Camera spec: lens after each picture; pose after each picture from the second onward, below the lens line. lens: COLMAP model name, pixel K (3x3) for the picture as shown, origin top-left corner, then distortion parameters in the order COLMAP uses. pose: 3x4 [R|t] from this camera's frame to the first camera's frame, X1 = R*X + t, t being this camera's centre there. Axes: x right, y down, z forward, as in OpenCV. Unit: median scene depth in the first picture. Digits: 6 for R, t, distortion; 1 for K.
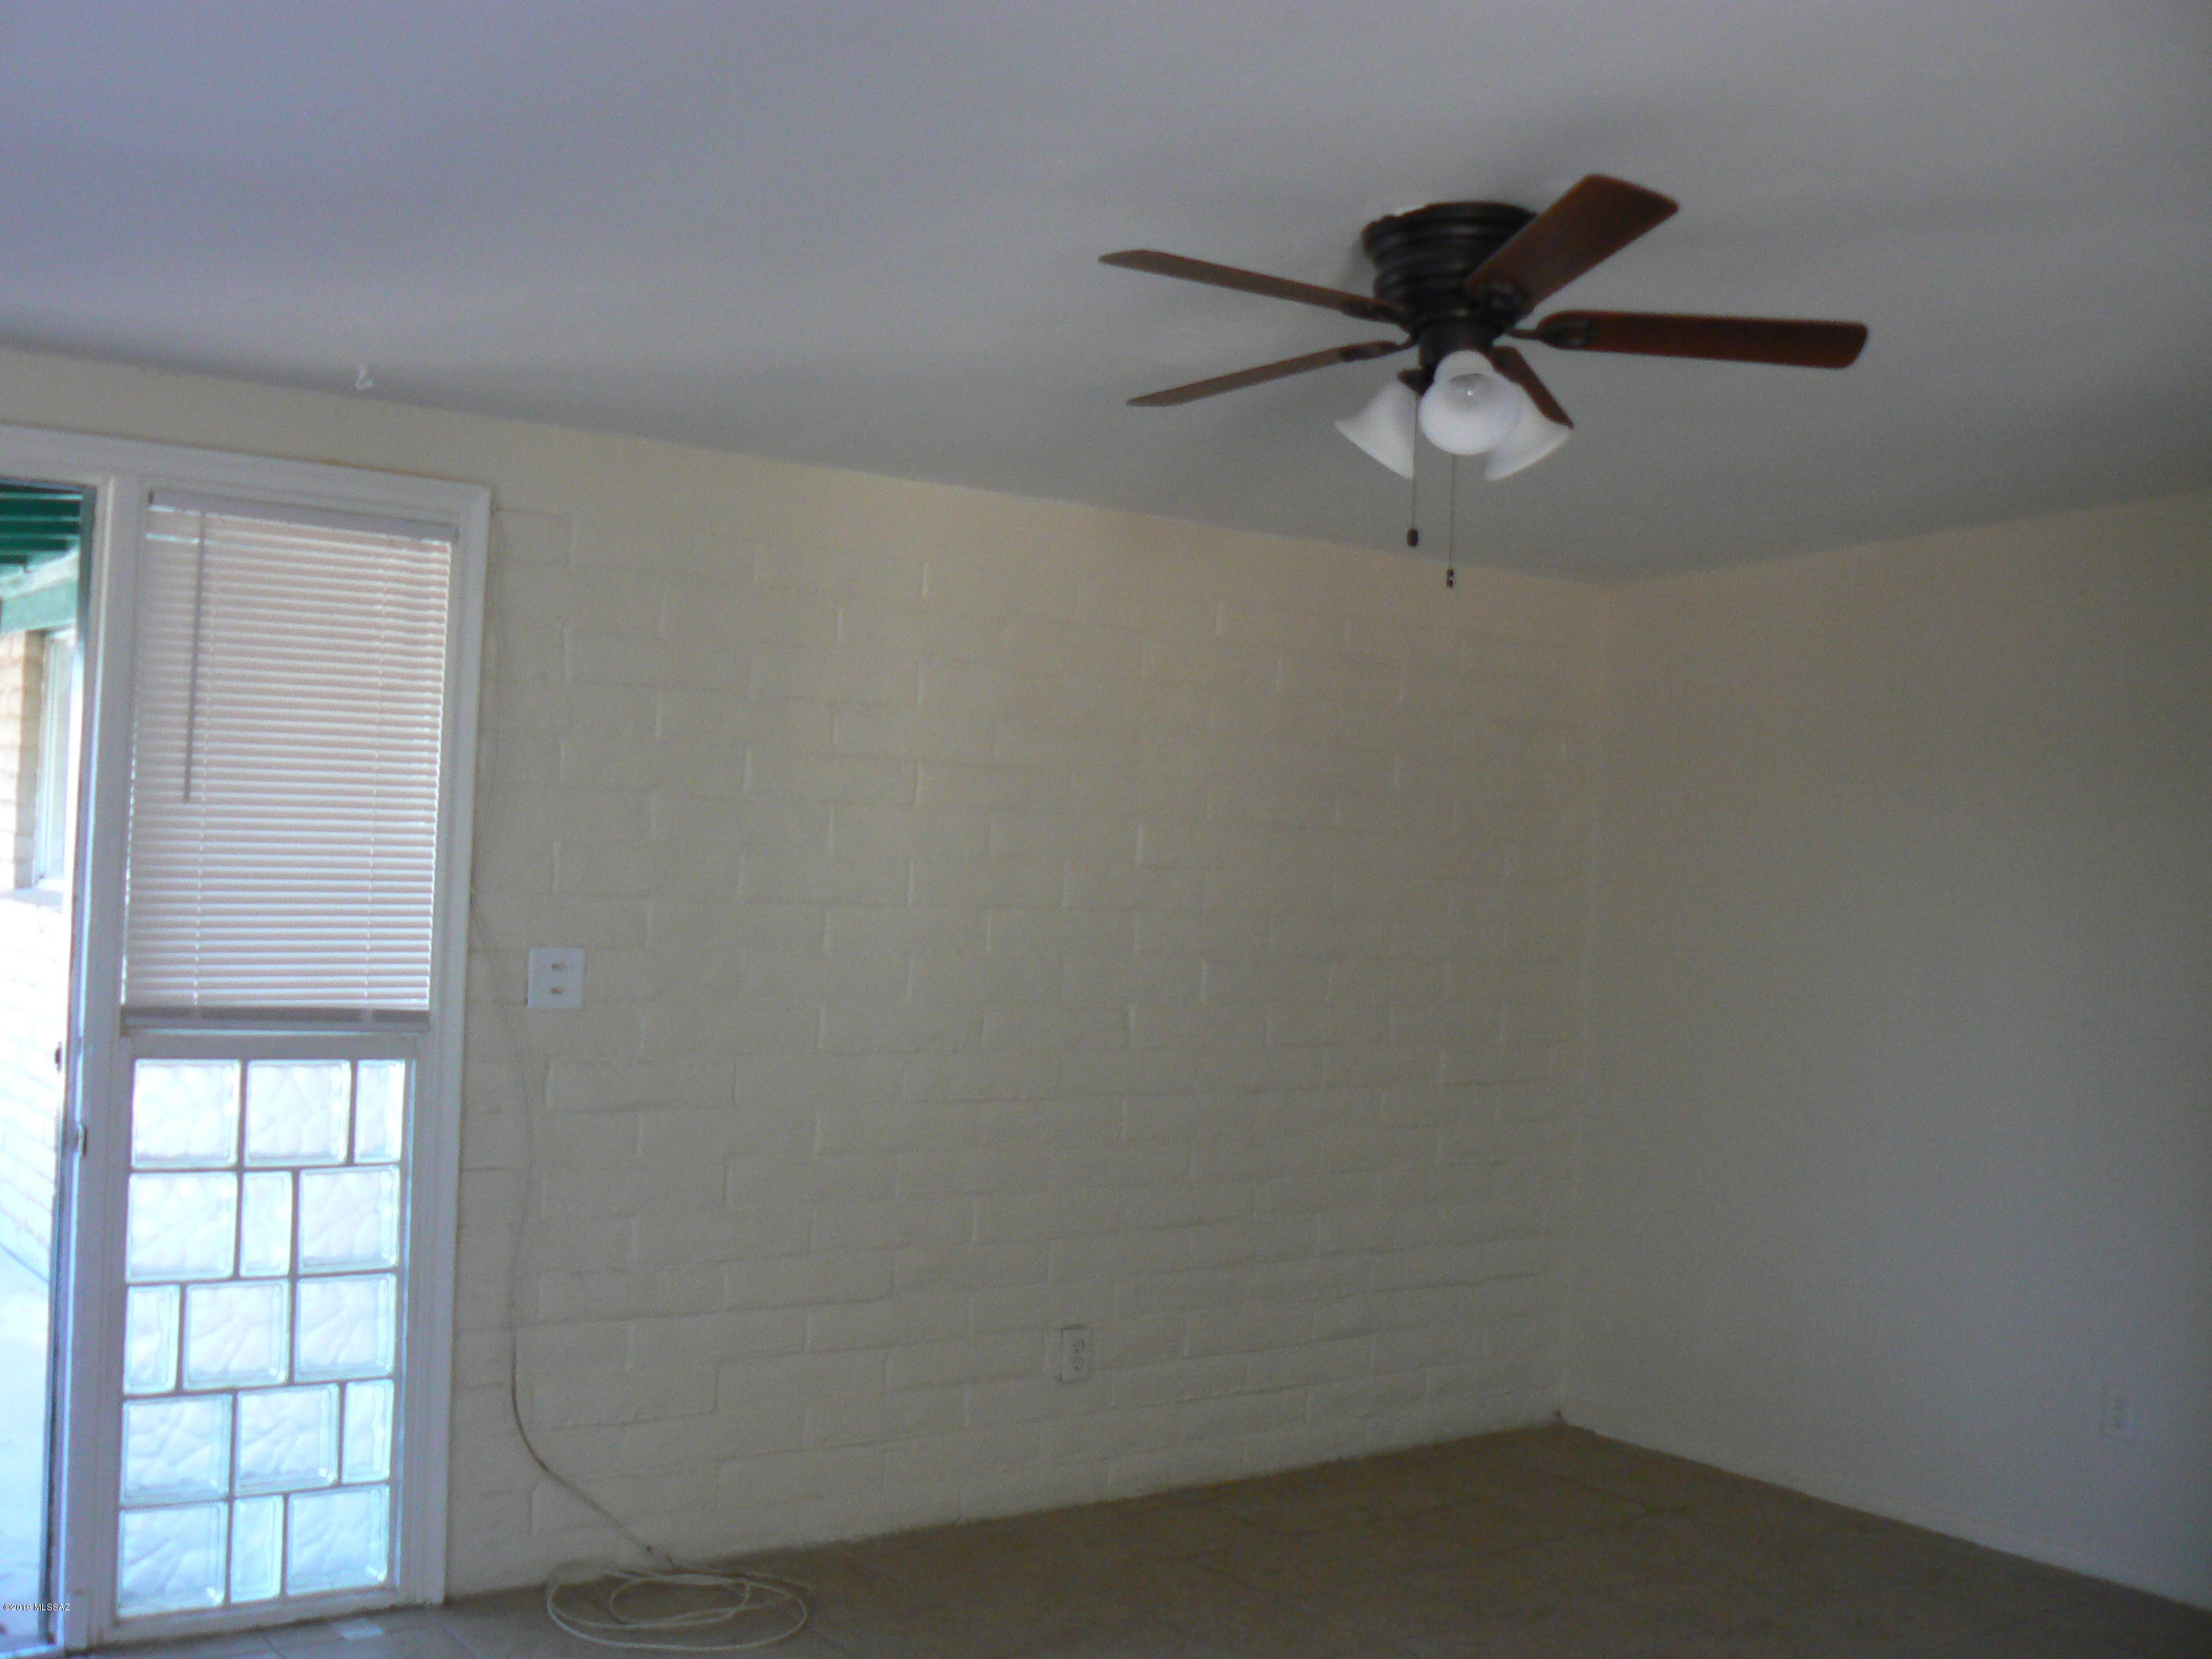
lens RADIAL K [[2357.2, 0, 1105.4], [0, 2357.2, 823.9], [0, 0, 1]] dist [-0.175559, 0.188680]
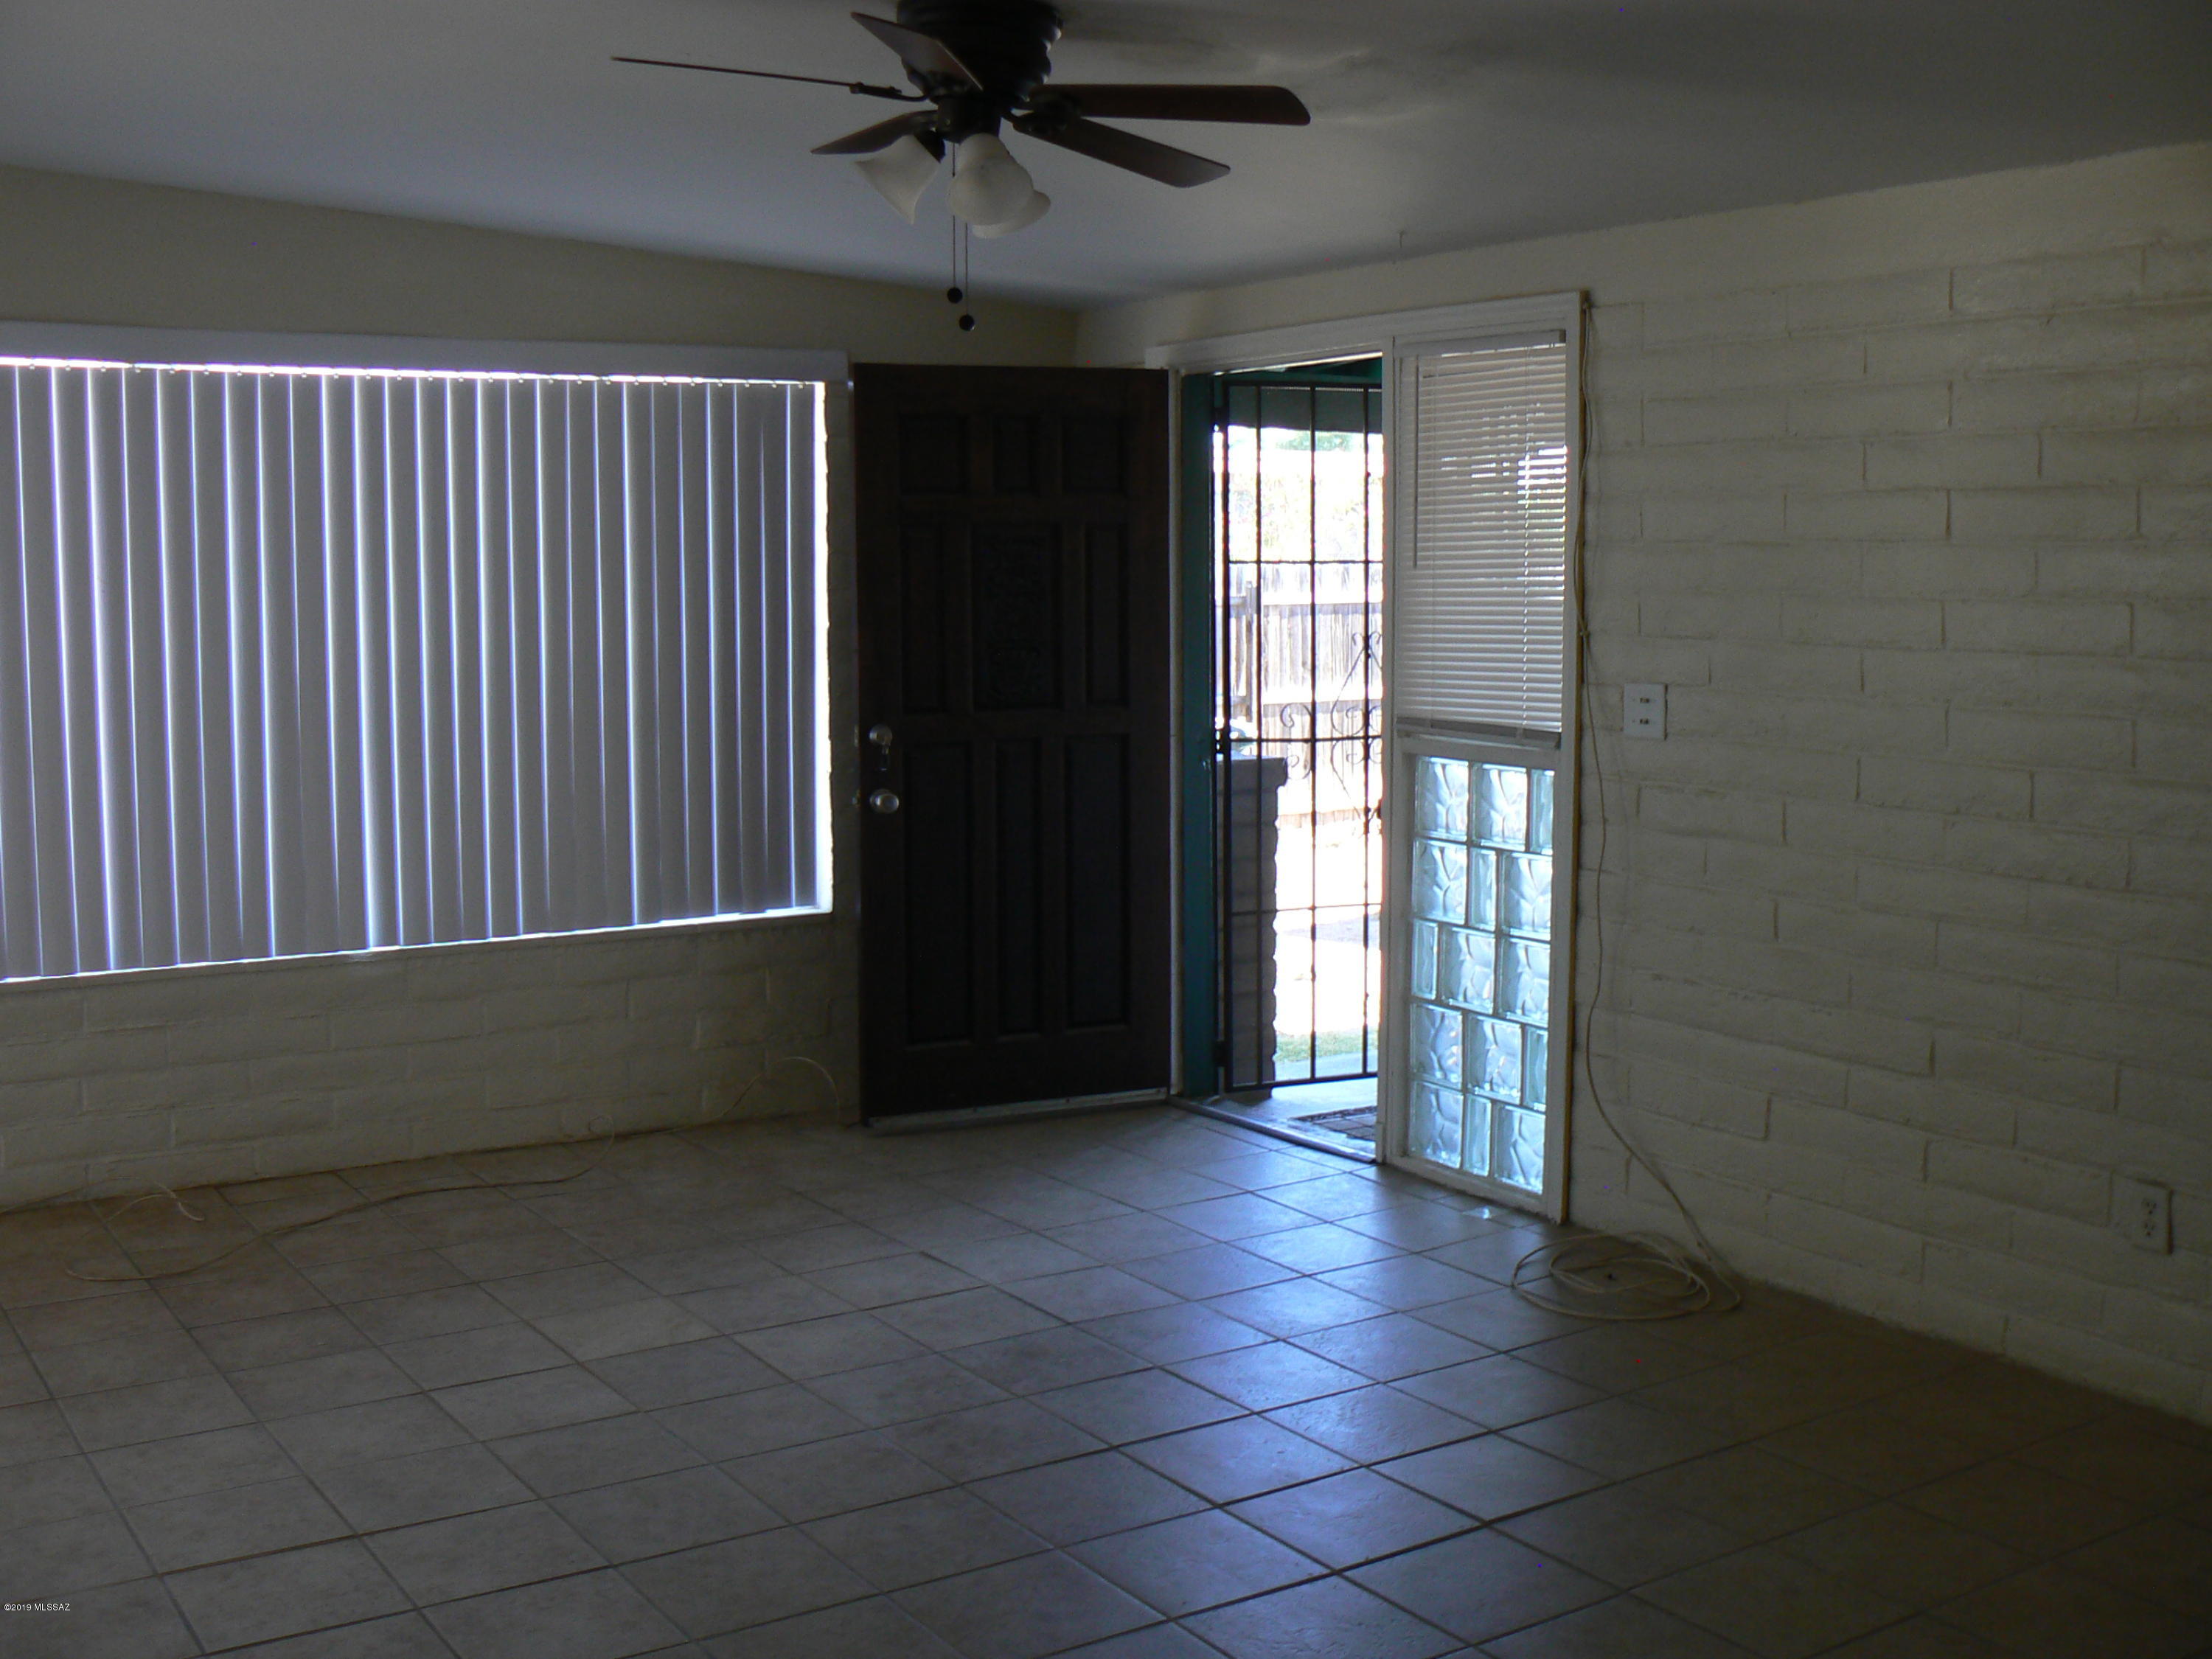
lens RADIAL K [[2357.2, 0, 1105.4], [0, 2357.2, 823.9], [0, 0, 1]] dist [-0.175559, 0.188680]
pose [[-0.053628, 0.053663, -0.997118, 0.944842], [-0.004706, 0.998530, 0.053992, 0.063125], [0.998550, 0.007588, -0.053297, 0.825345]]
